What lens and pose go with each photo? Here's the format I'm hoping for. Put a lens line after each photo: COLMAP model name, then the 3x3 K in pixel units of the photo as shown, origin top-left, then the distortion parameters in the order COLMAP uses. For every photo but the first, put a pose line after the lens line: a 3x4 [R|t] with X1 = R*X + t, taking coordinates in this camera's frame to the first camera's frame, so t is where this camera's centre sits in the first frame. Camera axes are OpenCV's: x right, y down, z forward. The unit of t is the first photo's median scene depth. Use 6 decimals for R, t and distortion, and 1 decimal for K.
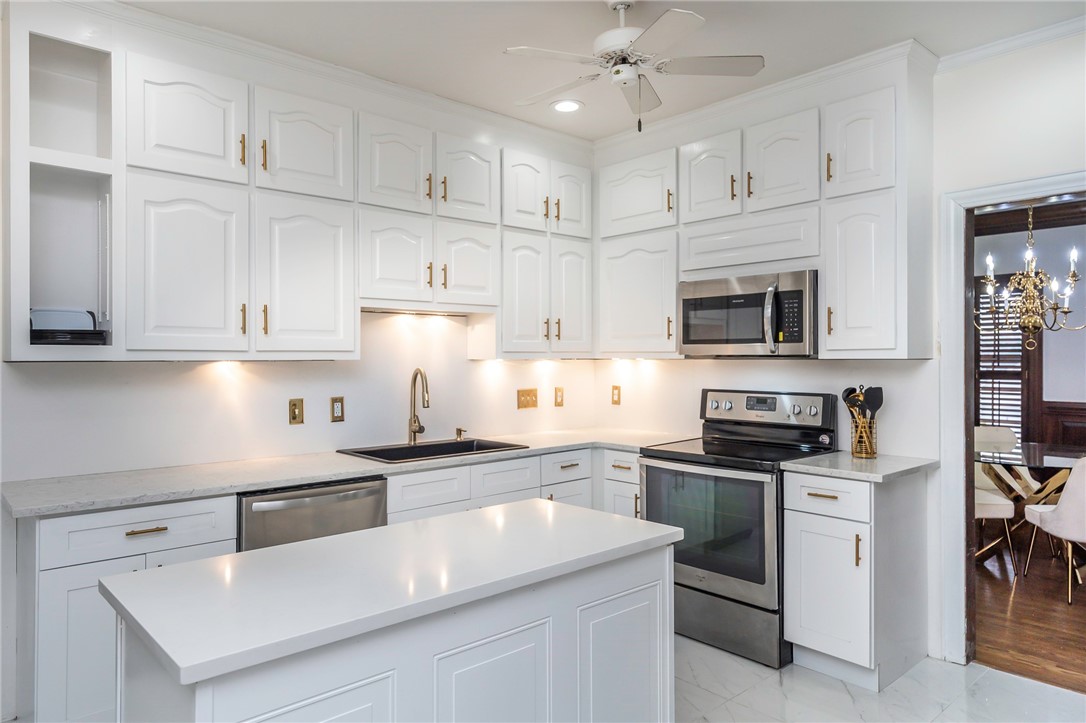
lens RADIAL K [[692.7, 0, 542.8], [0, 692.7, 354.7], [0, 0, 1]] dist [-0.001812, 0.000104]
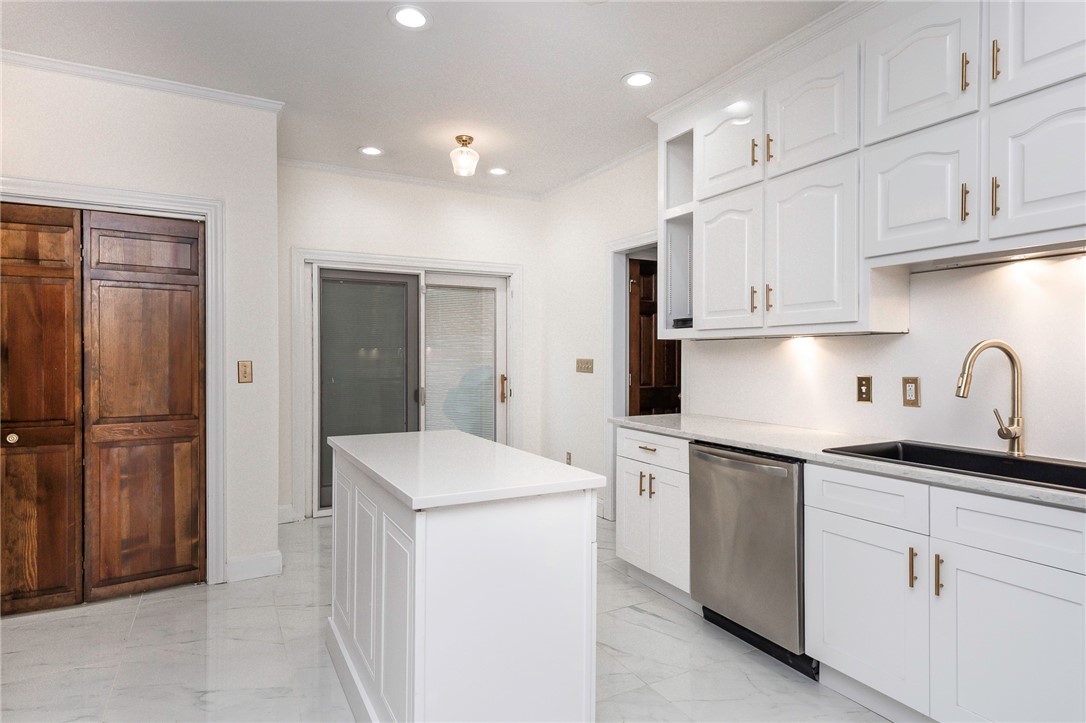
lens RADIAL K [[598.4, 0, 542.8], [0, 598.4, 360.2], [0, 0, 1]] dist [0.000123, -0.000186]
pose [[-0.239337, 0.011739, -0.970866, 0.523005], [0.002637, 0.999931, 0.011441, 0.032206], [0.970933, 0.000178, -0.239352, 0.756280]]
